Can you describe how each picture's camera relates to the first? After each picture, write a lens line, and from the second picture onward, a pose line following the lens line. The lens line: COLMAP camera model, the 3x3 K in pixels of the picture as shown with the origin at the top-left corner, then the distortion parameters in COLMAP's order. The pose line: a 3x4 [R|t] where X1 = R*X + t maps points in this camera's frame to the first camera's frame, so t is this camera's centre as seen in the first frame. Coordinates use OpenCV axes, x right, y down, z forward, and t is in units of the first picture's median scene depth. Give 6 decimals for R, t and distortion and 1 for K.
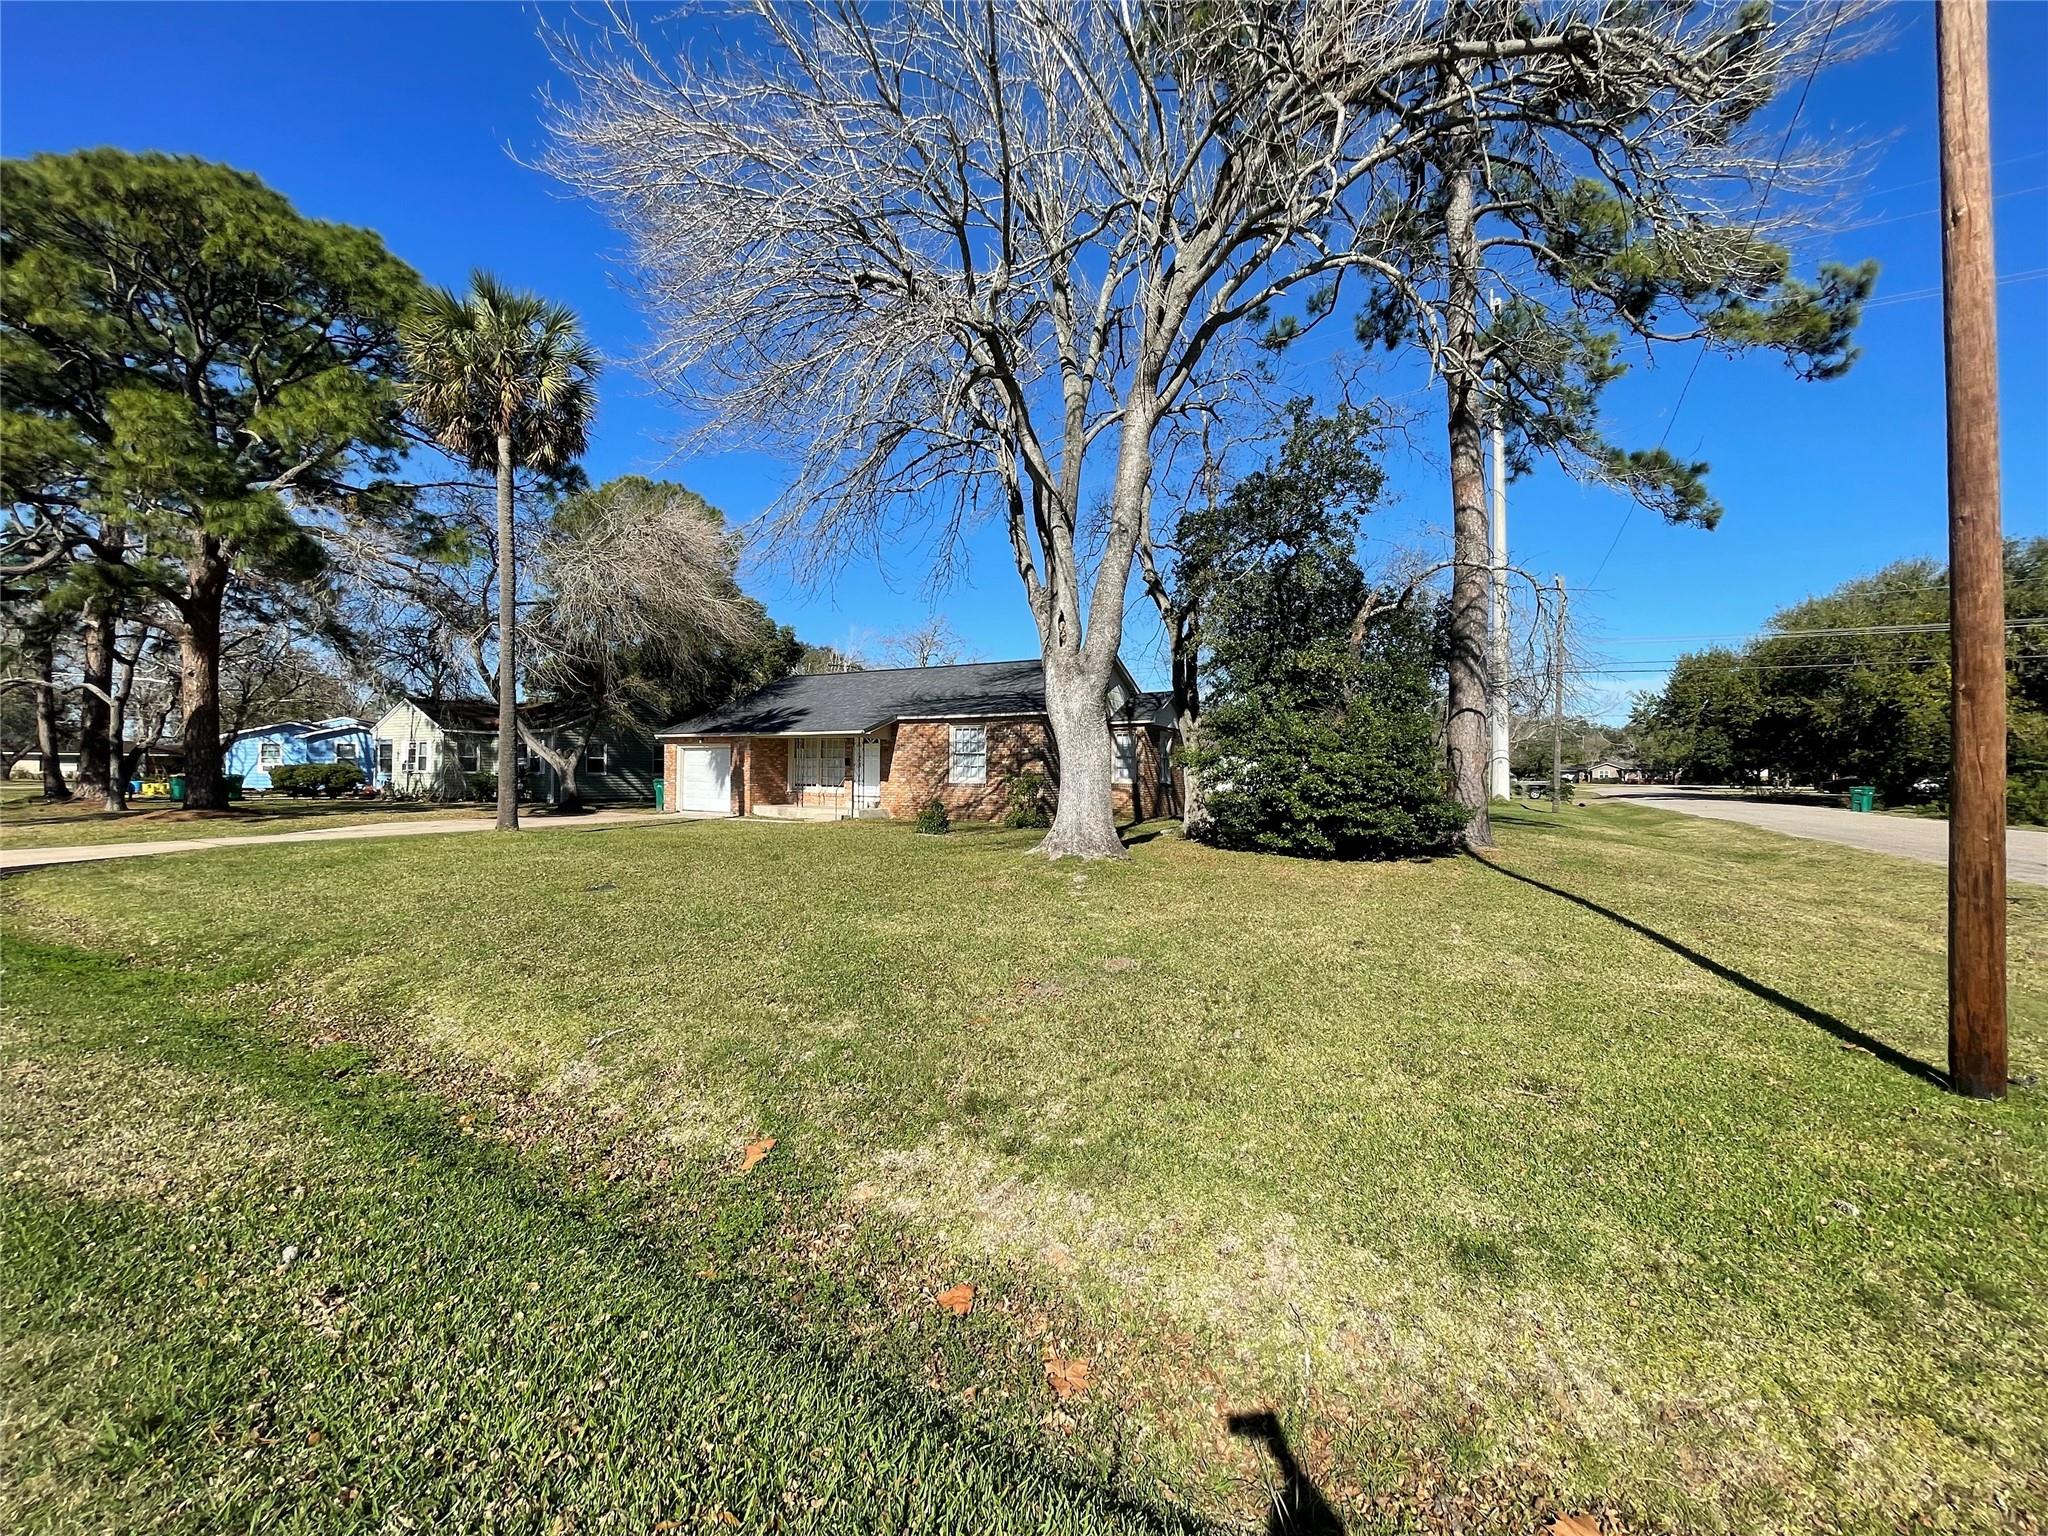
lens RADIAL K [[826.2, 0, 1022.2], [0, 826.2, 767.3], [0, 0, 1]] dist [0.001237, 0.000037]
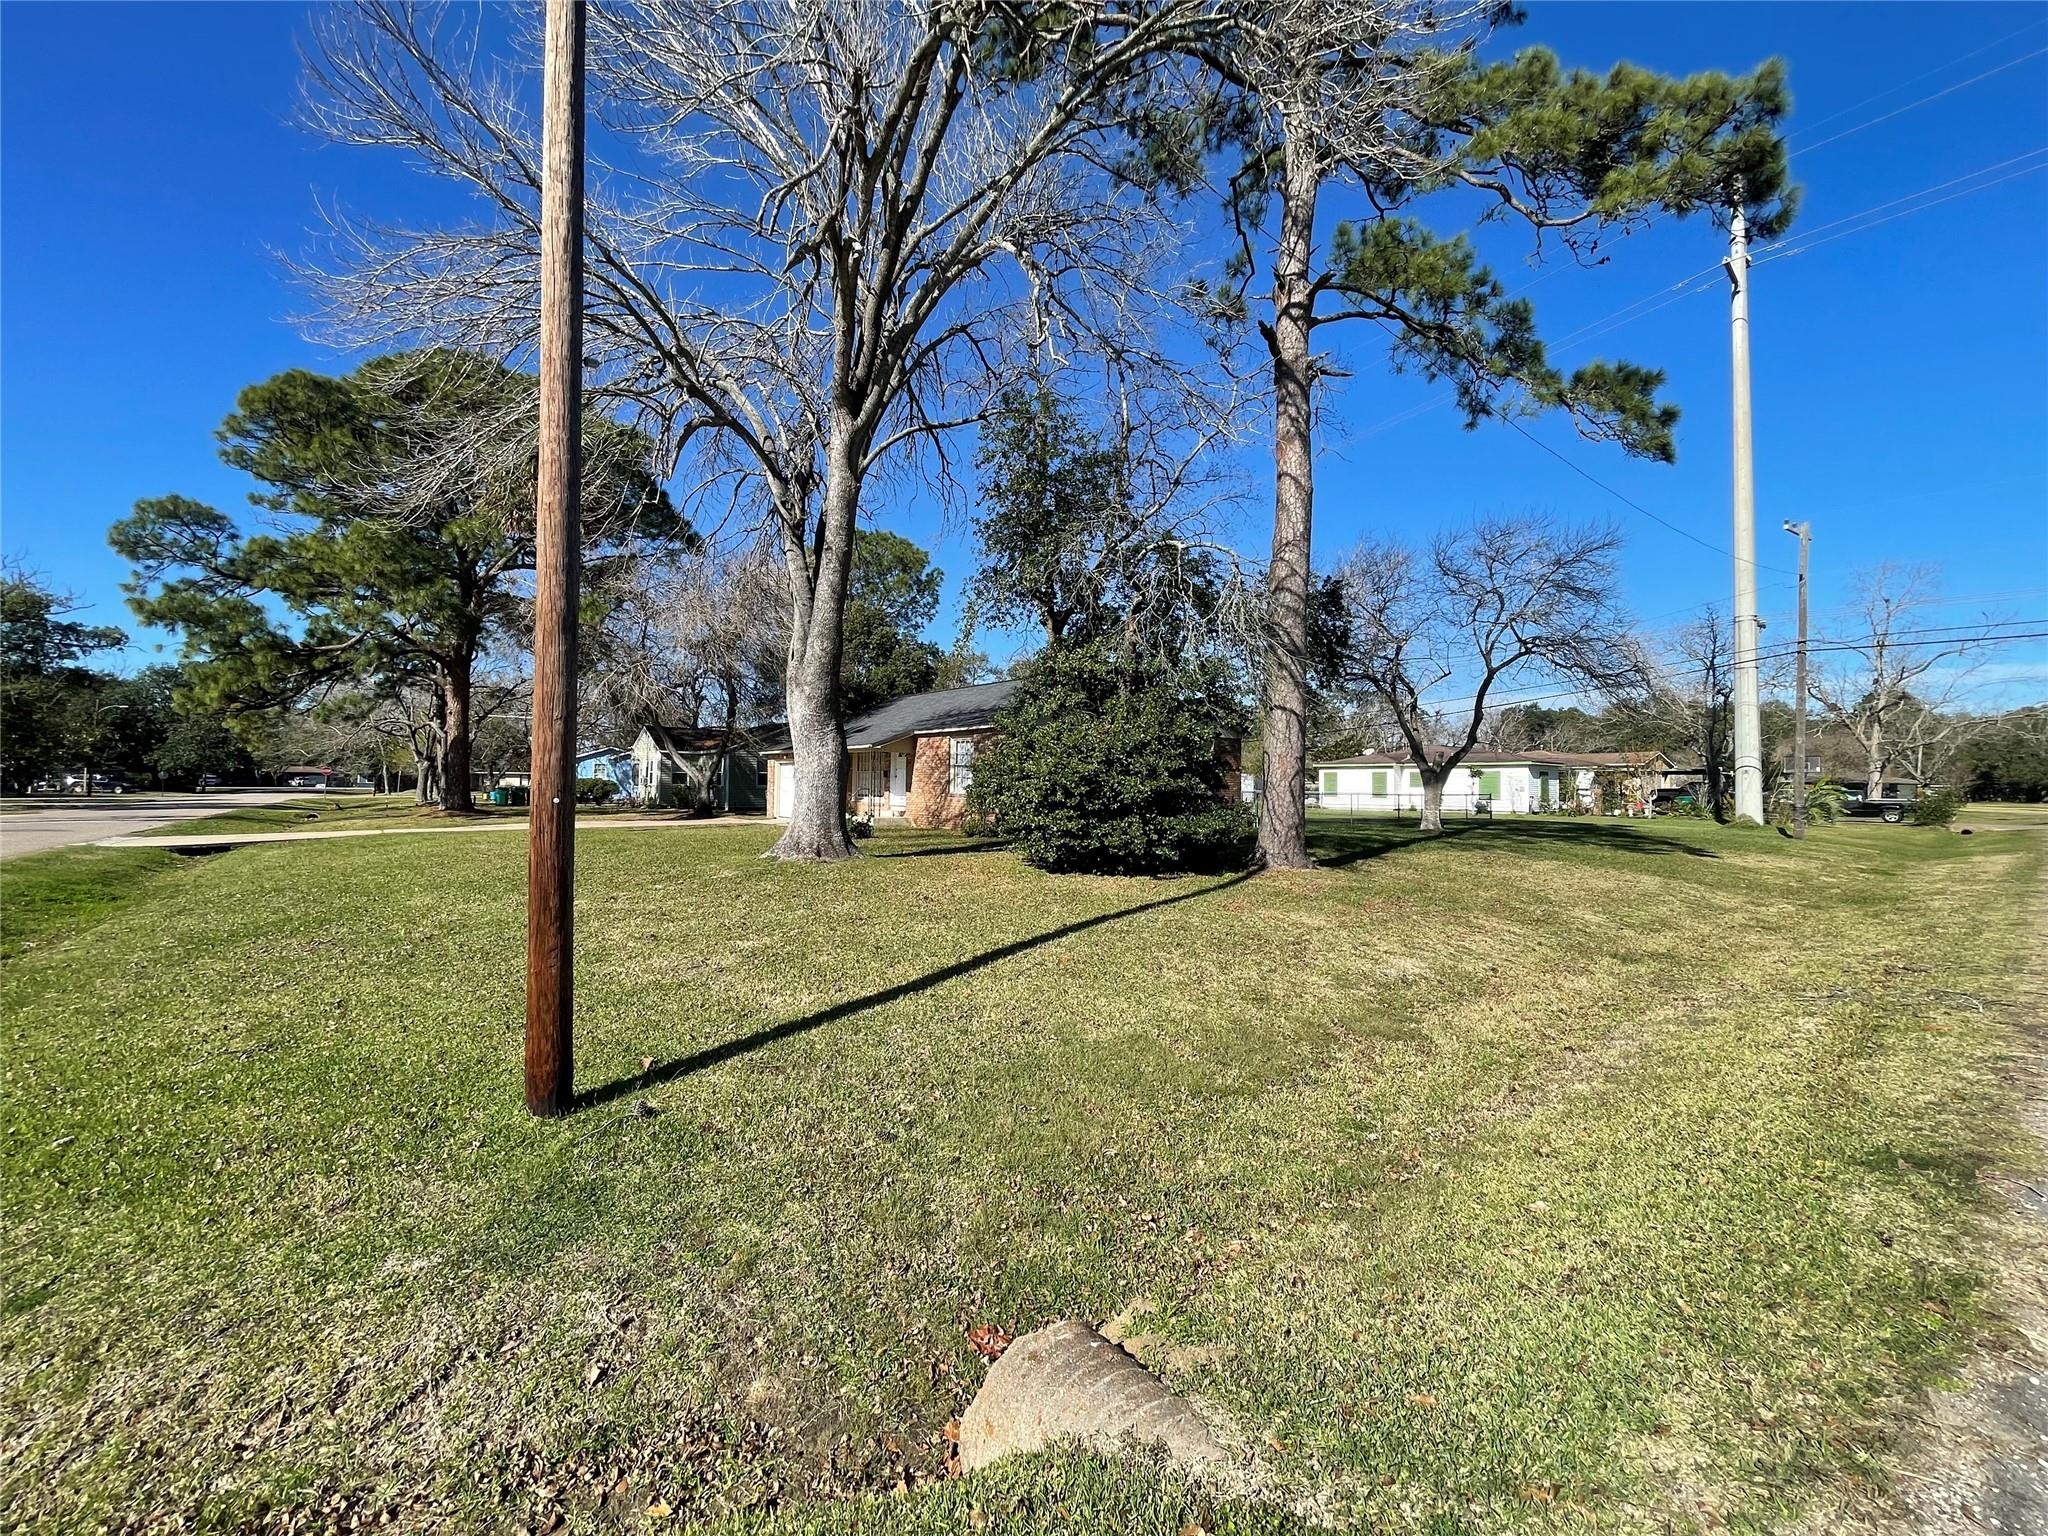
lens RADIAL K [[826.2, 0, 1033.4], [0, 826.2, 766.5], [0, 0, 1]] dist [0.001237, 0.000037]
pose [[0.929967, -0.008579, -0.367542, 0.392538], [0.001096, 0.999788, -0.020563, 0.006544], [0.367641, 0.018720, 0.929780, 0.065314]]
